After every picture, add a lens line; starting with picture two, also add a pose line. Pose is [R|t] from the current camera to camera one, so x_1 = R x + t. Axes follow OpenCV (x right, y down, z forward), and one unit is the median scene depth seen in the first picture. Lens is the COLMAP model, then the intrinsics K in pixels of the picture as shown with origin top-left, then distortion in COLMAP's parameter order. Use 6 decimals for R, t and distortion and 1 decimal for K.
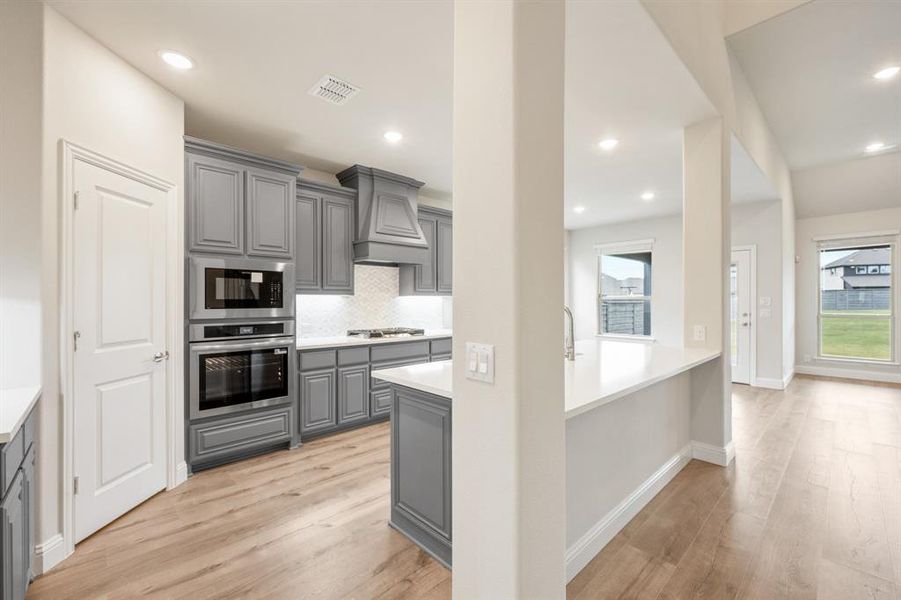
lens RADIAL K [[373.3, 0, 444.5], [0, 373.3, 298.4], [0, 0, 1]] dist [0.001055, 0.000081]
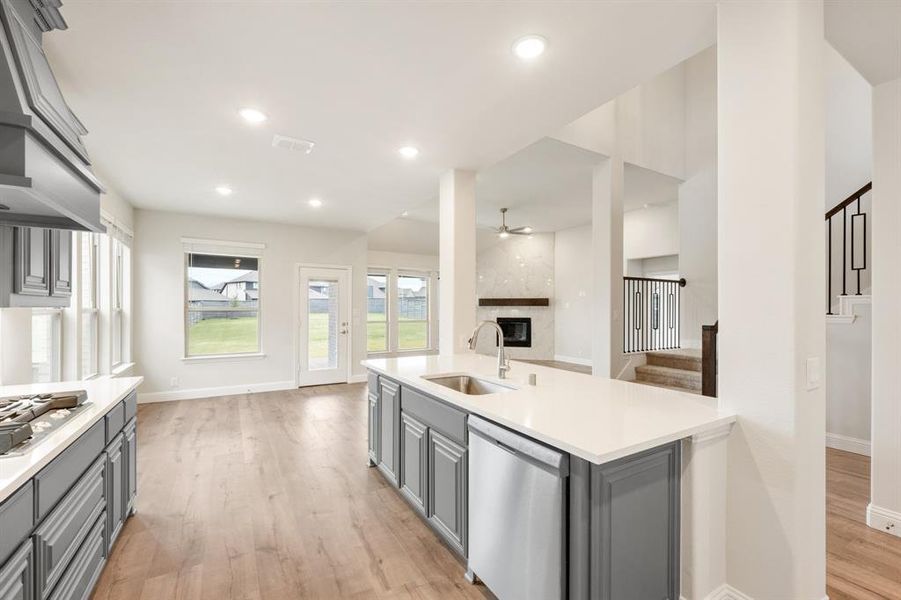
lens RADIAL K [[373.3, 0, 451.1], [0, 373.3, 307.6], [0, 0, 1]] dist [0.001055, 0.000081]
pose [[0.207366, 0.004356, 0.978254, -0.490217], [-0.008133, 0.999963, -0.002728, -0.013956], [-0.978230, -0.007391, 0.207393, 0.745815]]
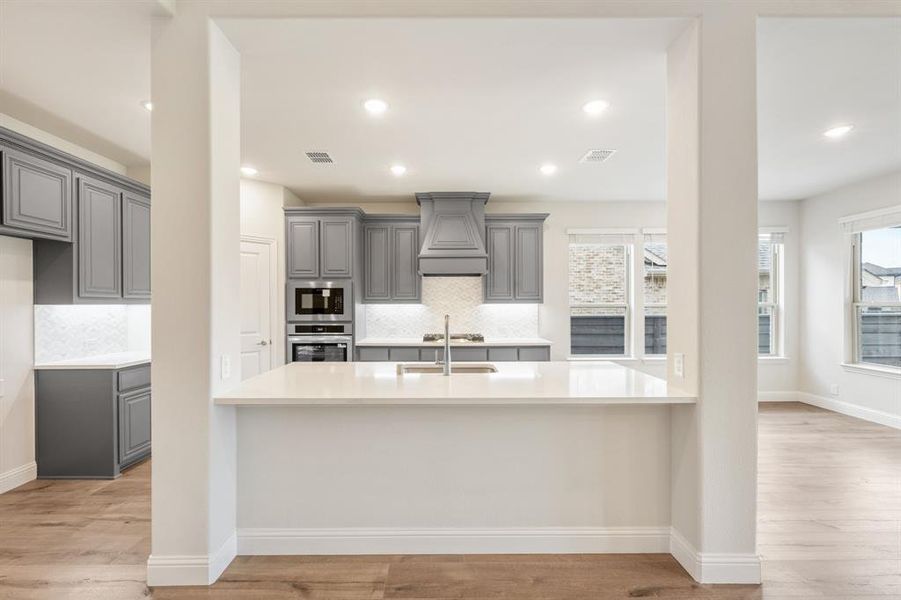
lens RADIAL K [[373.3, 0, 445.7], [0, 373.3, 305.8], [0, 0, 1]] dist [0.001055, 0.000081]
pose [[0.735146, 0.001342, -0.677907, 0.785371], [0.006348, 0.999941, 0.008864, -0.015789], [0.677879, -0.010820, 0.735094, 0.242819]]
